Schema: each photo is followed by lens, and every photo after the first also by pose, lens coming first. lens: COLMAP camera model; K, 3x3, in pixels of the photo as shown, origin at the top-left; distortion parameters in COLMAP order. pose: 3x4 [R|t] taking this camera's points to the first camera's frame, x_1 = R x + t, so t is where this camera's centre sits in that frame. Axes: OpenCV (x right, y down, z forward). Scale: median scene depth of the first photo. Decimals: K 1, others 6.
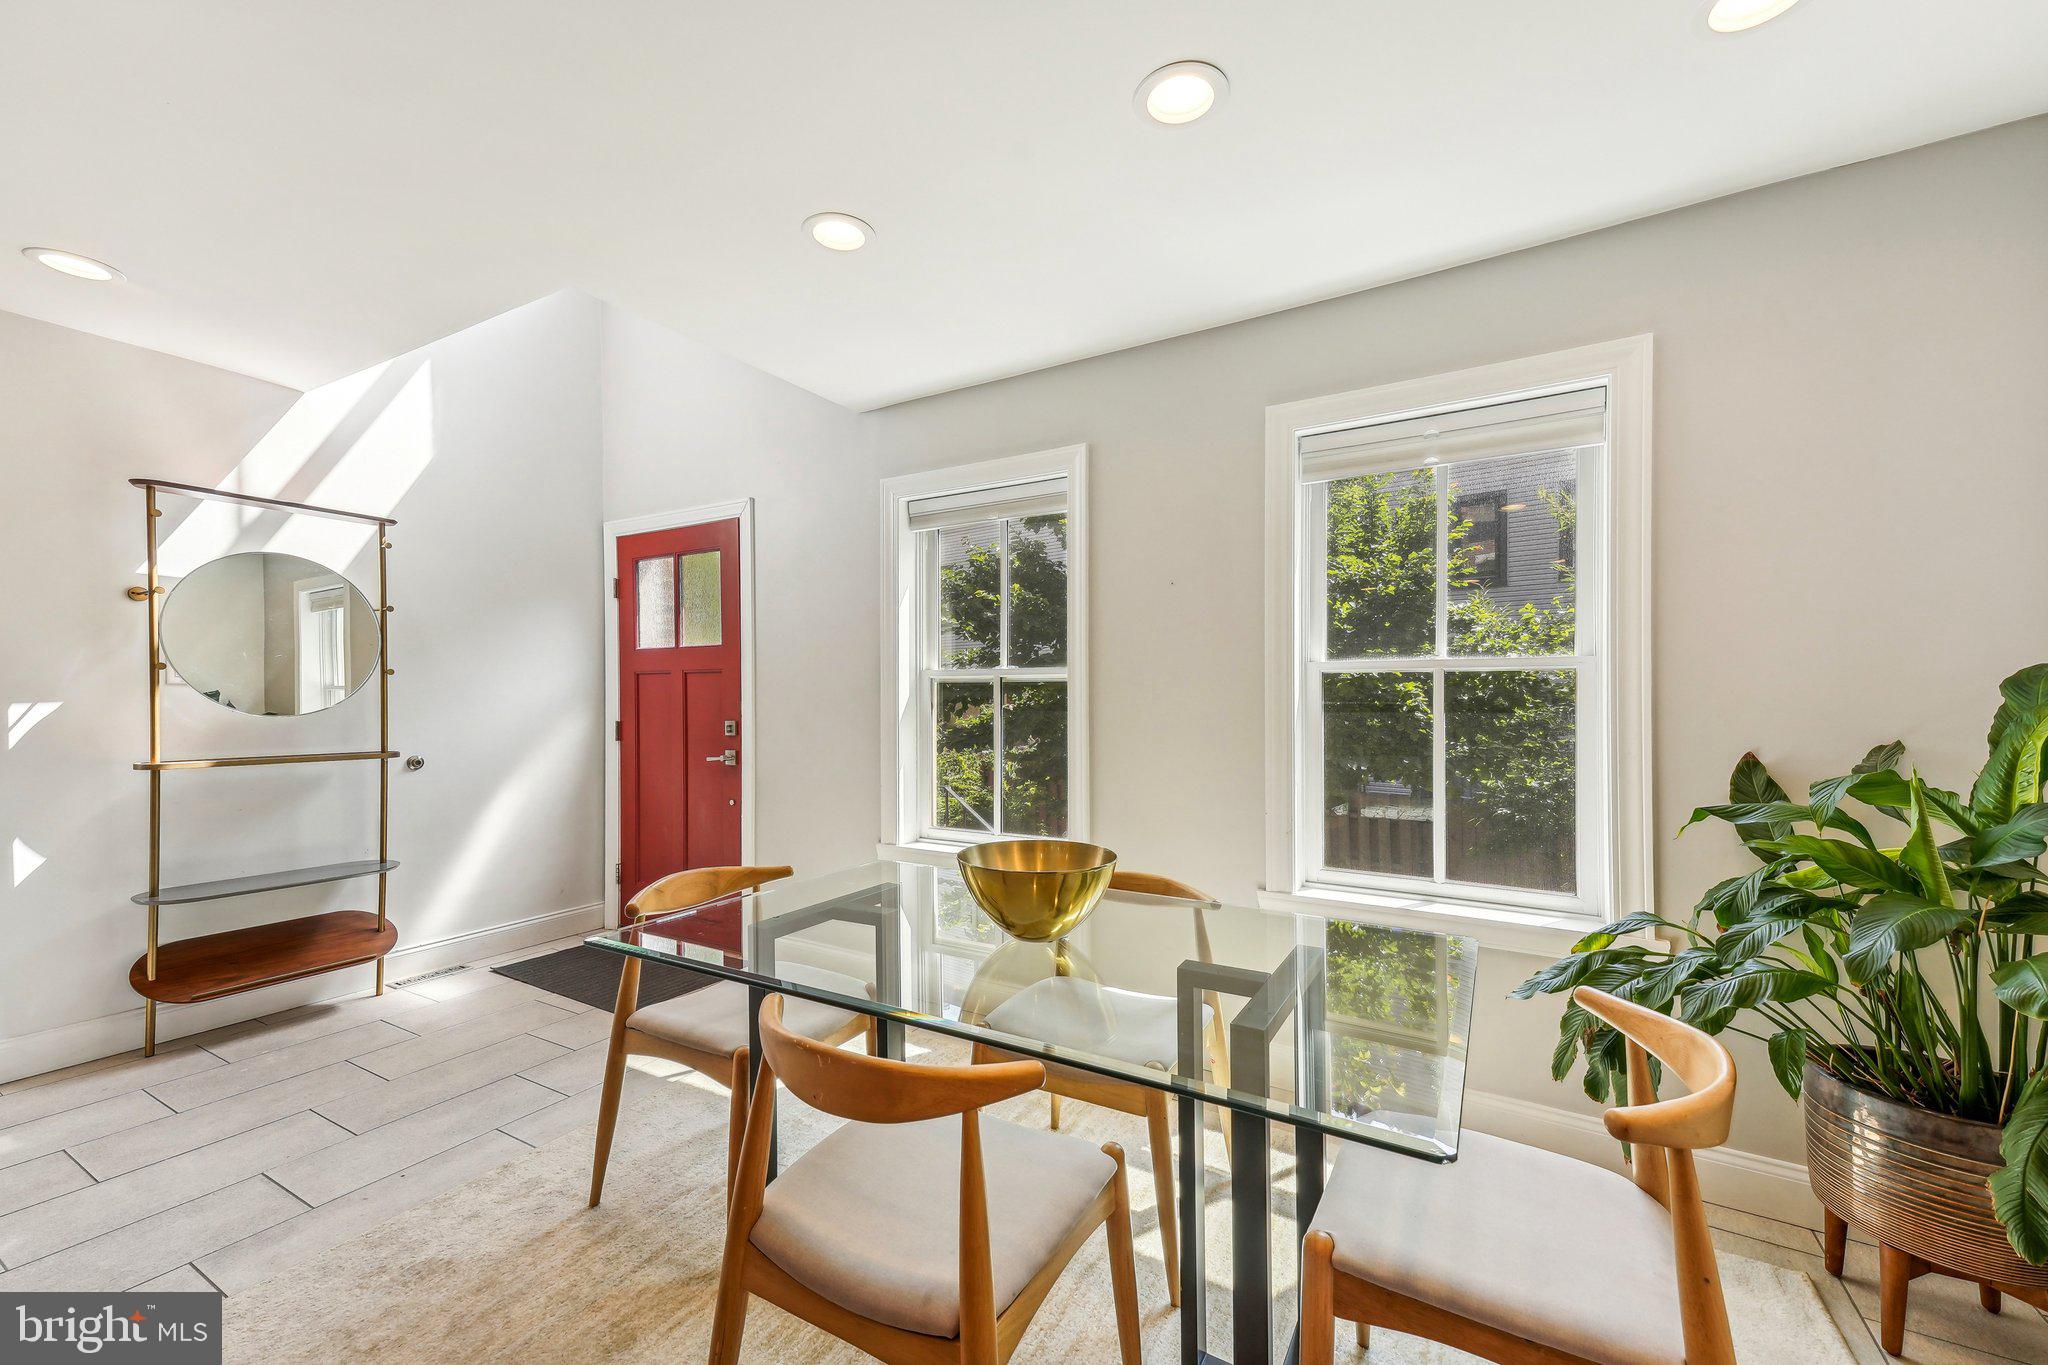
lens RADIAL K [[824.2, 0, 1024.6], [0, 824.2, 690.6], [0, 0, 1]] dist [-0.000132, -0.000068]
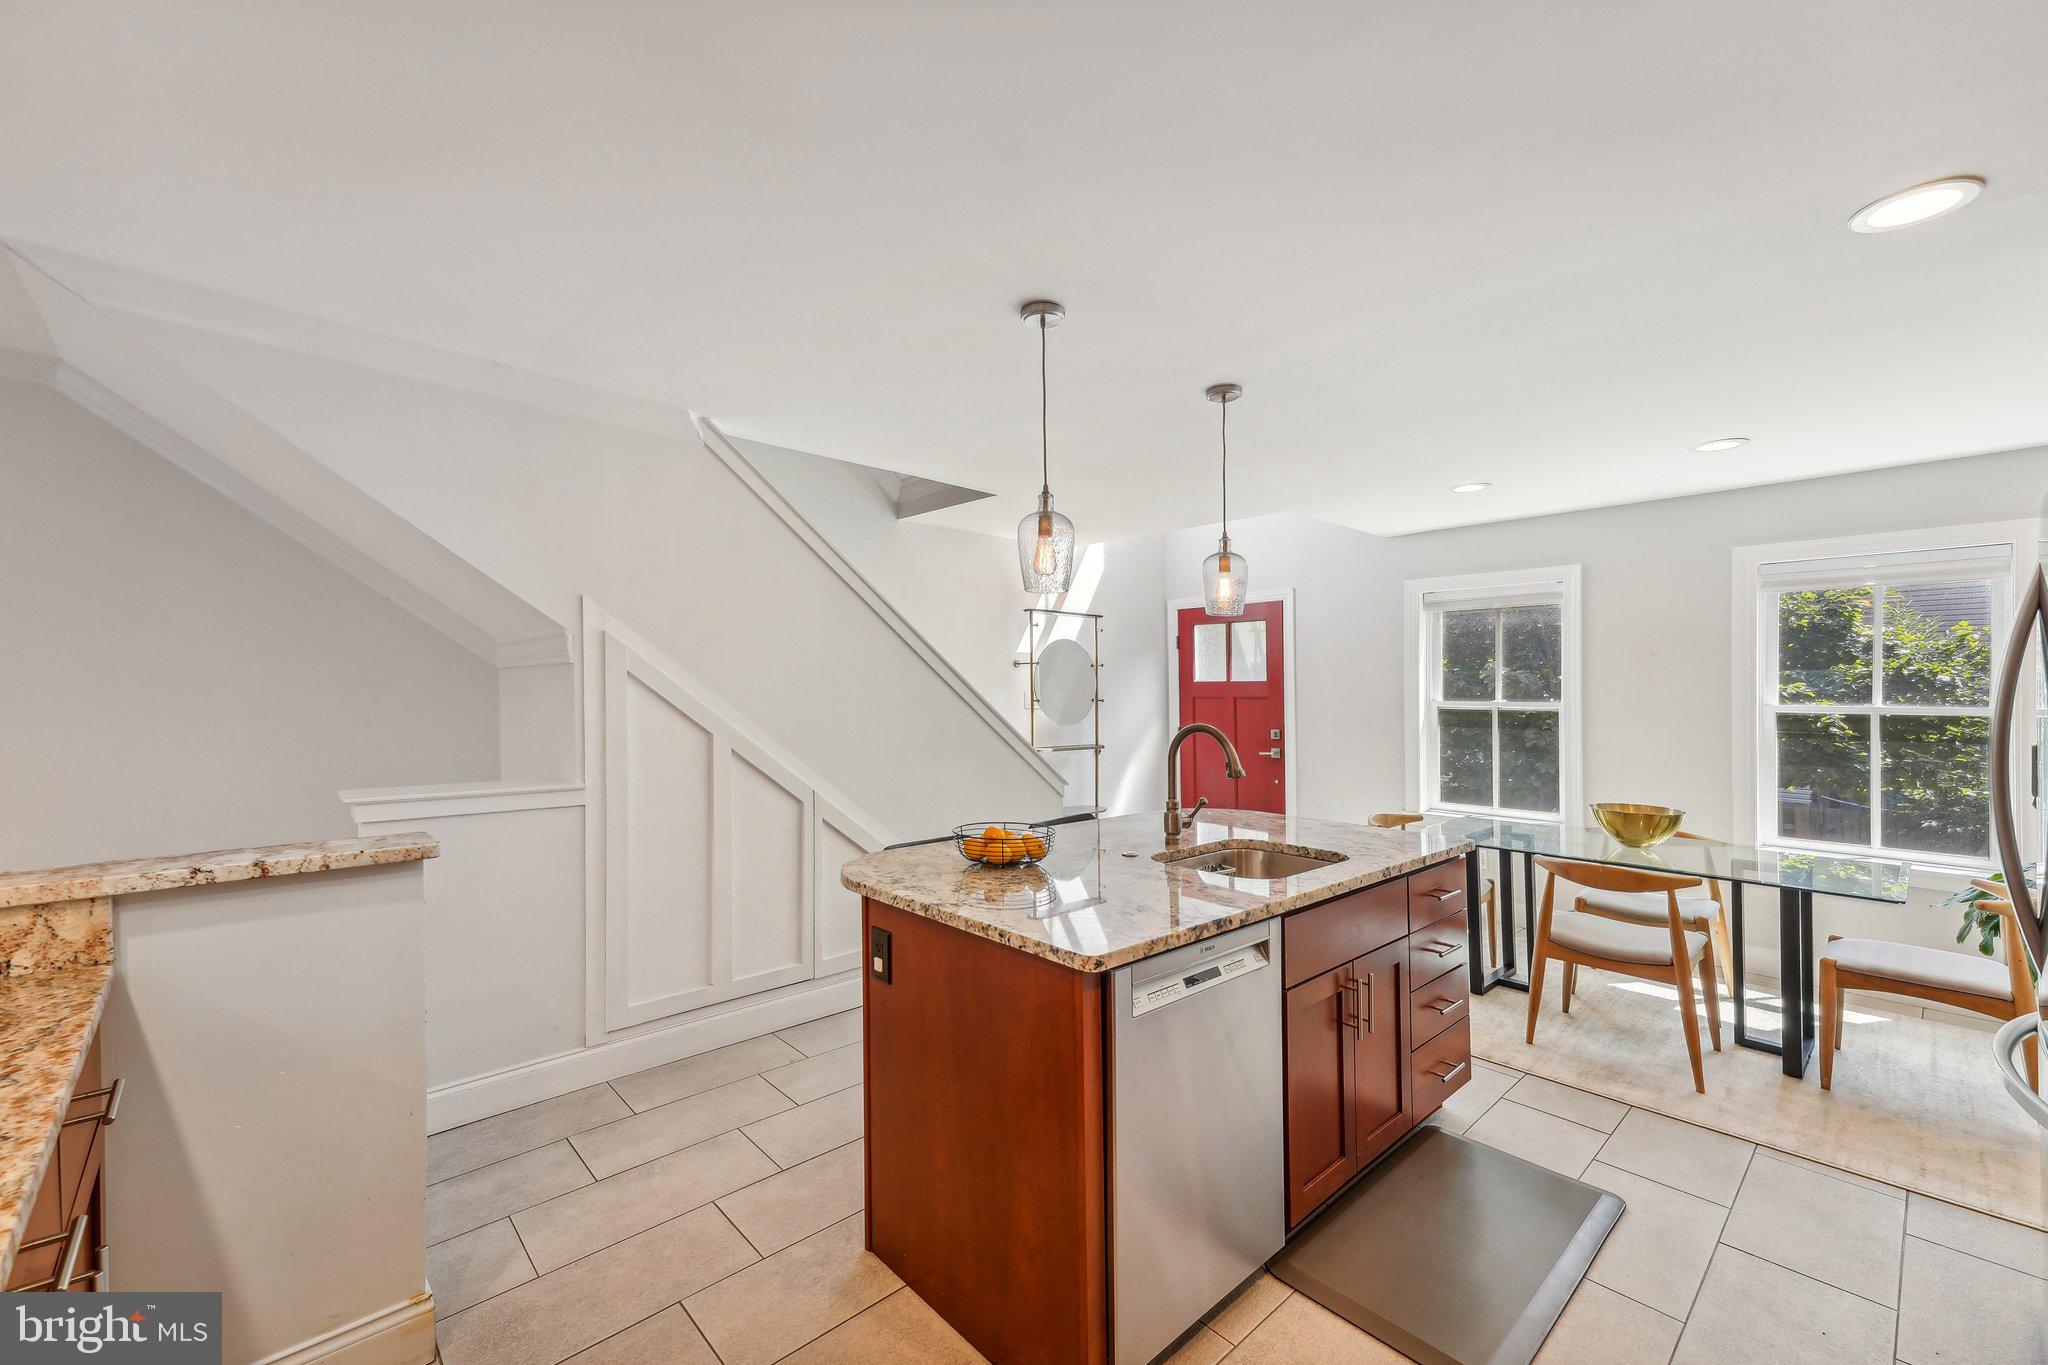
lens RADIAL K [[773.3, 0, 1007.4], [0, 773.3, 684.6], [0, 0, 1]] dist [0.000000, -0.006956]
pose [[0.936274, -0.000796, -0.351269, -0.369425], [-0.000187, 0.999996, -0.002765, -0.052256], [0.351270, 0.002655, 0.936271, -0.655552]]
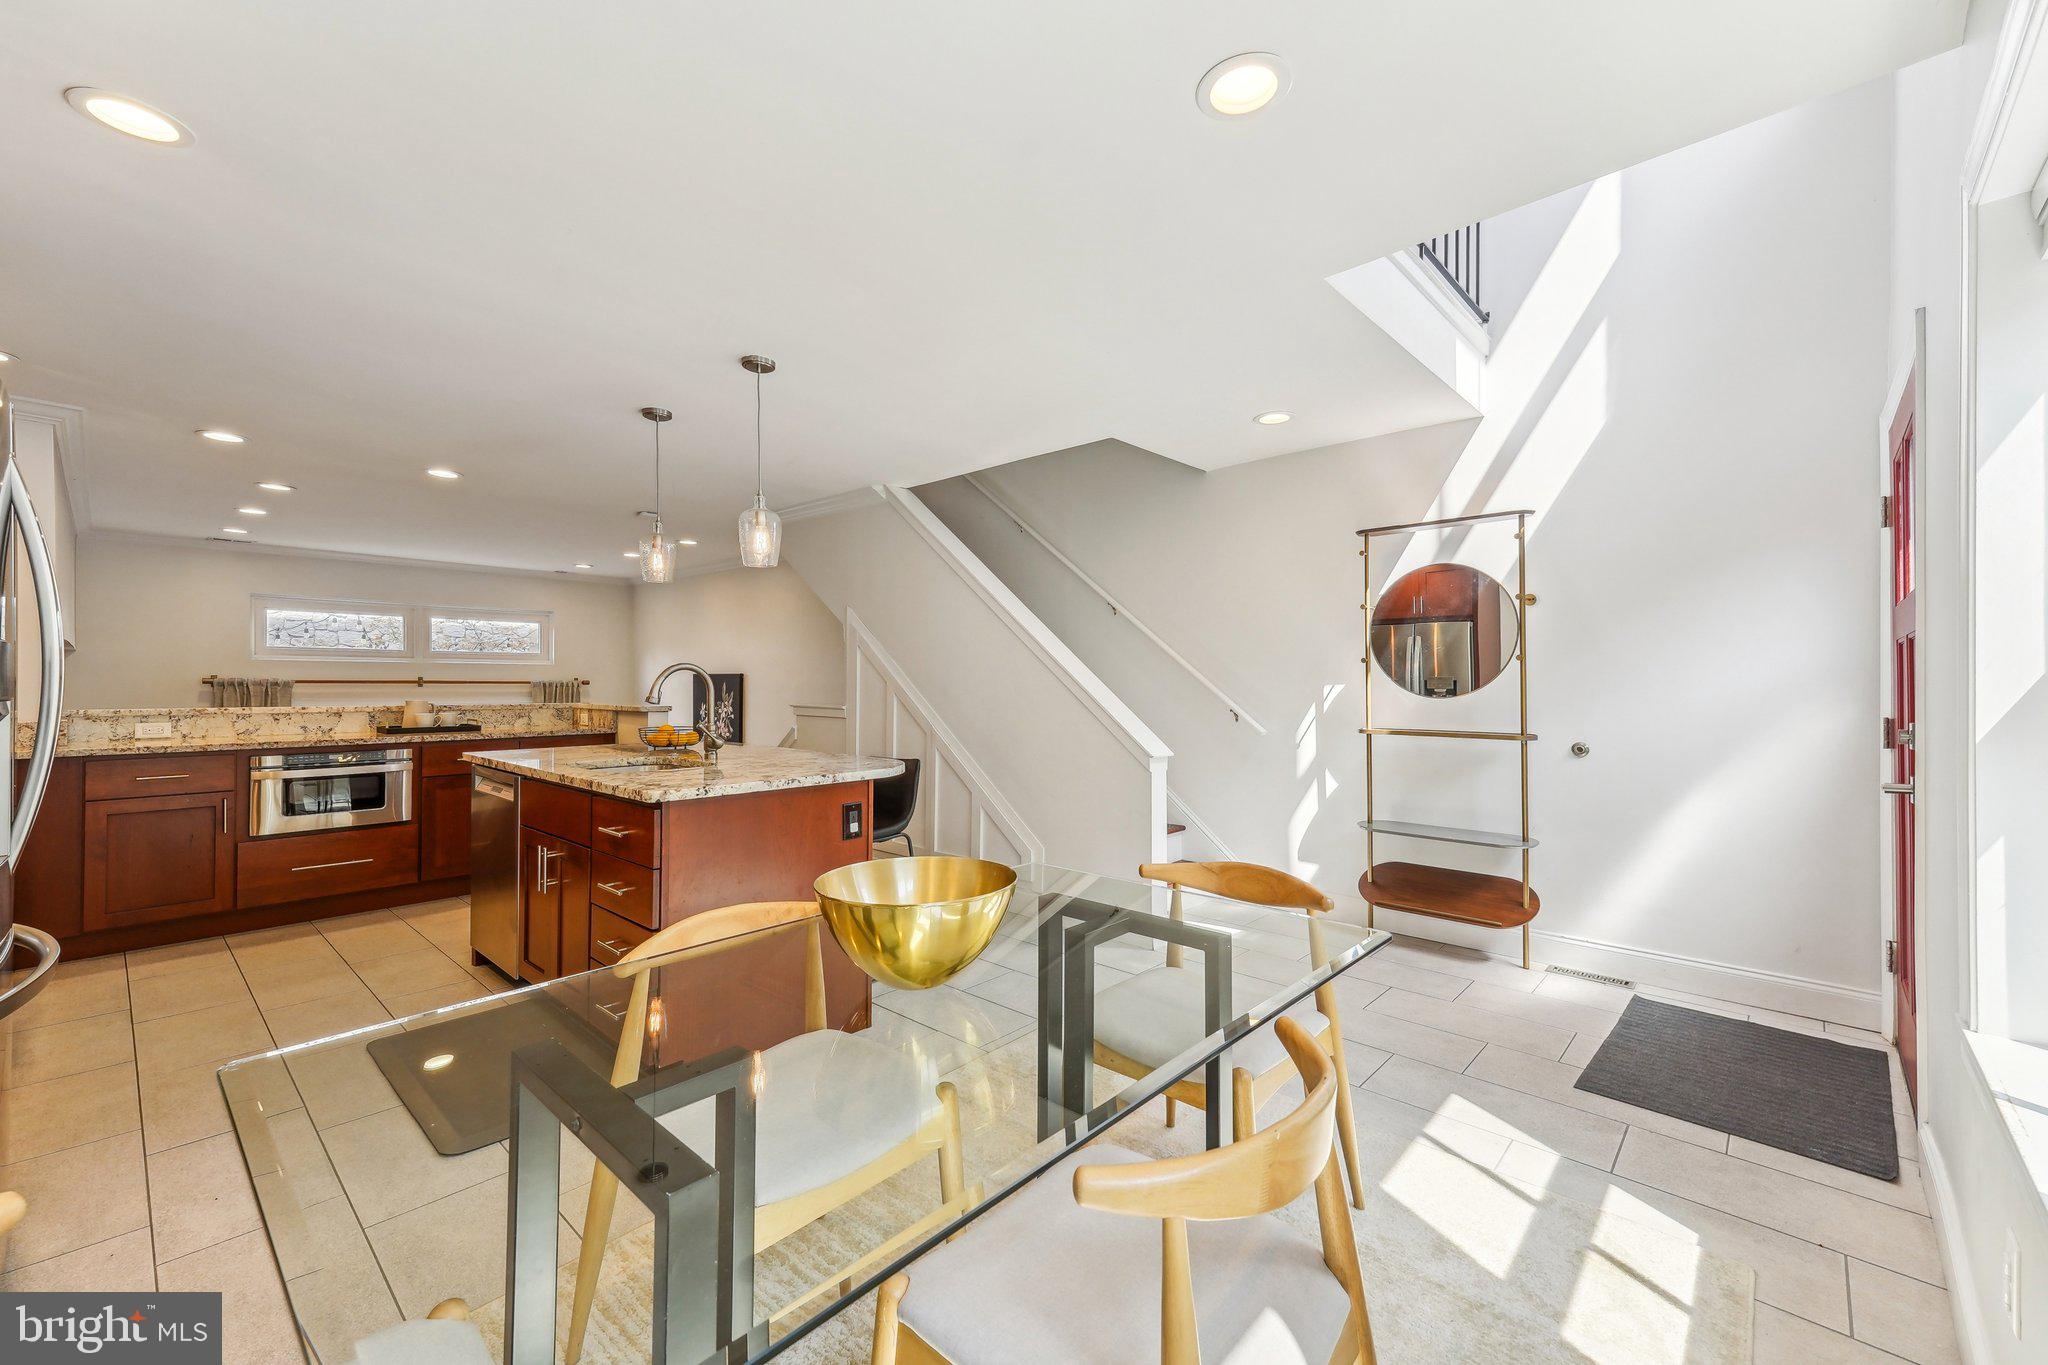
lens RADIAL K [[773.3, 0, 1007.4], [0, 773.3, 684.6], [0, 0, 1]] dist [0.000000, -0.006956]
pose [[-0.257564, 0.000454, -0.966261, 0.332882], [-0.001049, 0.999999, 0.000750, 0.011837], [0.966261, 0.001207, -0.257563, 0.623896]]
